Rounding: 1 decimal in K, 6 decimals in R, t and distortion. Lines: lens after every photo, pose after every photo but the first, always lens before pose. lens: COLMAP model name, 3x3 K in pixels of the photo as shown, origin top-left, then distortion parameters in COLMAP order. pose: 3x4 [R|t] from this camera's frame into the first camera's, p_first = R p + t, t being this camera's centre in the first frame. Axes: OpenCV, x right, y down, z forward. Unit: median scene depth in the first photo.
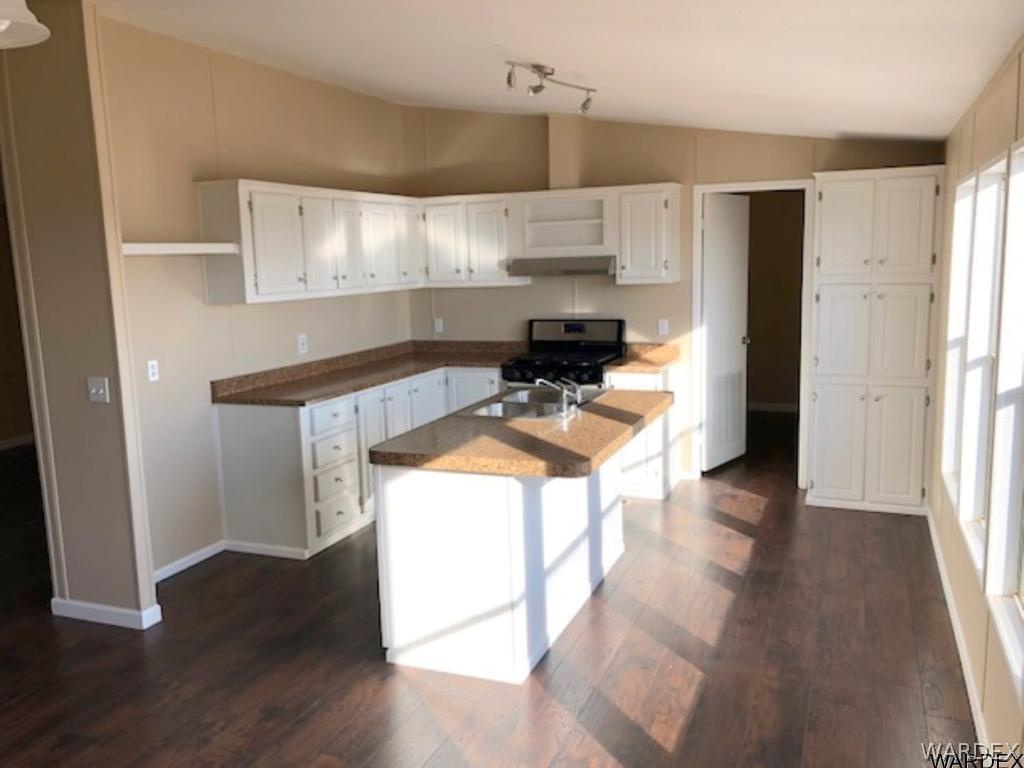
lens RADIAL K [[866.4, 0, 508.8], [0, 866.4, 374.8], [0, 0, 1]] dist [0.044614, -0.001291]
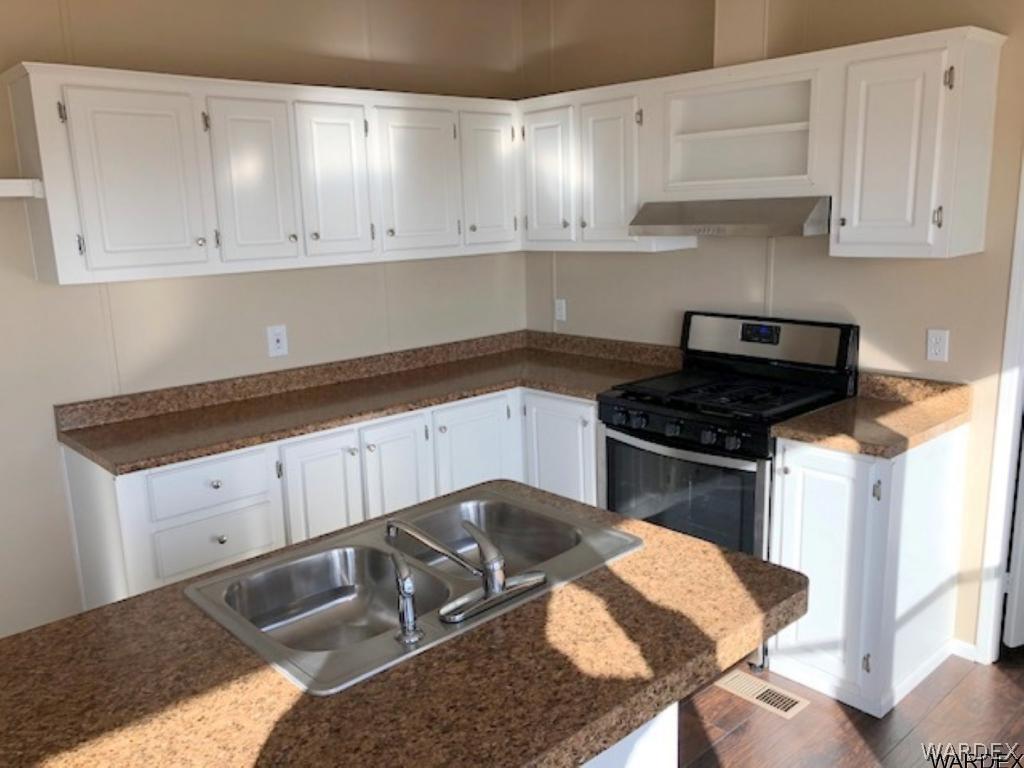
lens RADIAL K [[847.1, 0, 506.8], [0, 847.1, 377.2], [0, 0, 1]] dist [0.006794, 0.000338]
pose [[0.900993, 0.085716, -0.425281, 0.167276], [-0.054172, 0.994843, 0.085744, -0.066401], [0.430438, -0.054216, 0.900990, 0.481030]]
